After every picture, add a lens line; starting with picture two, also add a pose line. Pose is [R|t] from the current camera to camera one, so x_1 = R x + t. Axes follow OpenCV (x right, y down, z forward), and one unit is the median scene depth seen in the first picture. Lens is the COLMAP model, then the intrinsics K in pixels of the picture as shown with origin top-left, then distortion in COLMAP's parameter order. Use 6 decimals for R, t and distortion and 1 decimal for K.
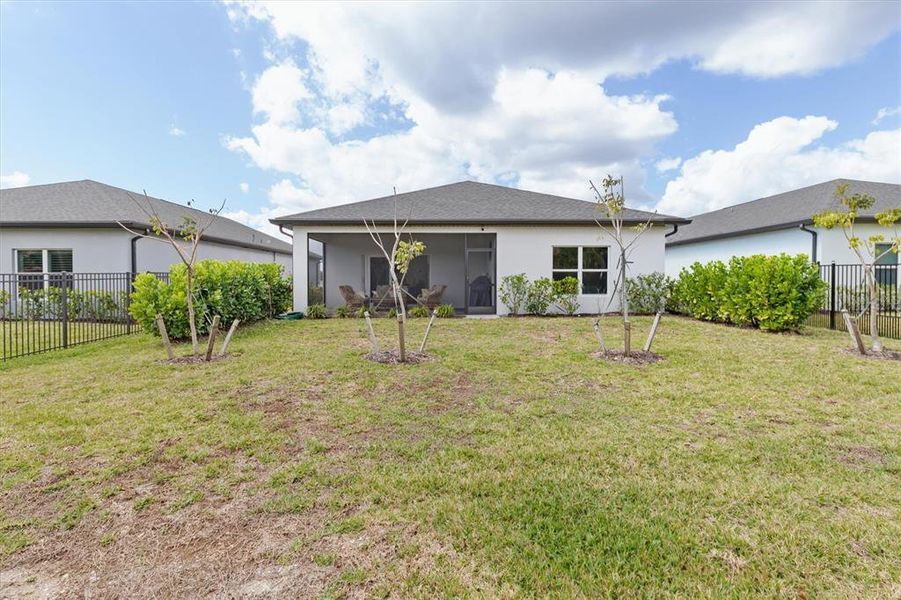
lens RADIAL K [[440.1, 0, 439.3], [0, 440.1, 290.4], [0, 0, 1]] dist [0.017712, -0.010704]
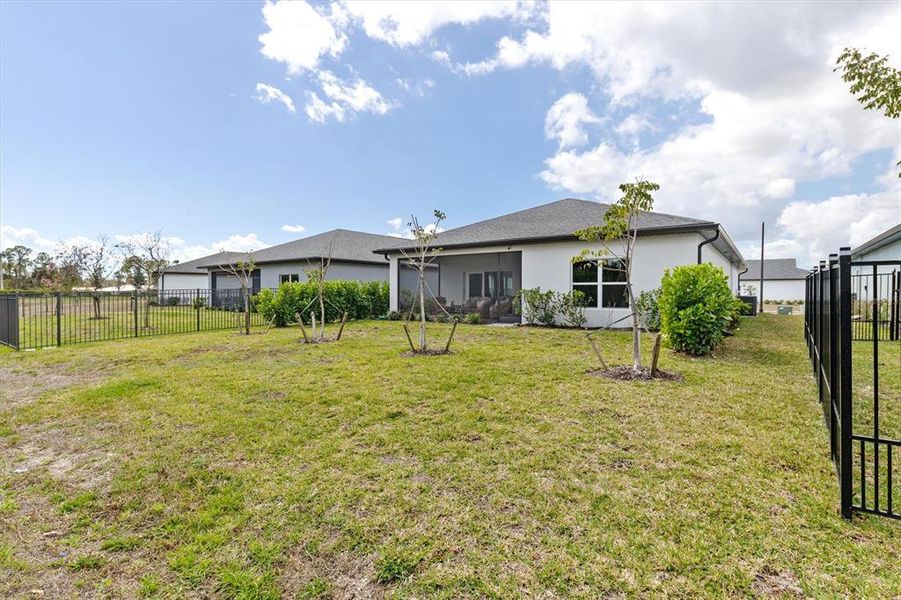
lens RADIAL K [[440.1, 0, 439.3], [0, 440.1, 290.4], [0, 0, 1]] dist [0.017712, -0.010704]
pose [[0.755792, 0.003679, -0.654801, 0.700062], [-0.027131, 0.999301, -0.025701, 0.004993], [0.654249, 0.037190, 0.755364, 0.019834]]
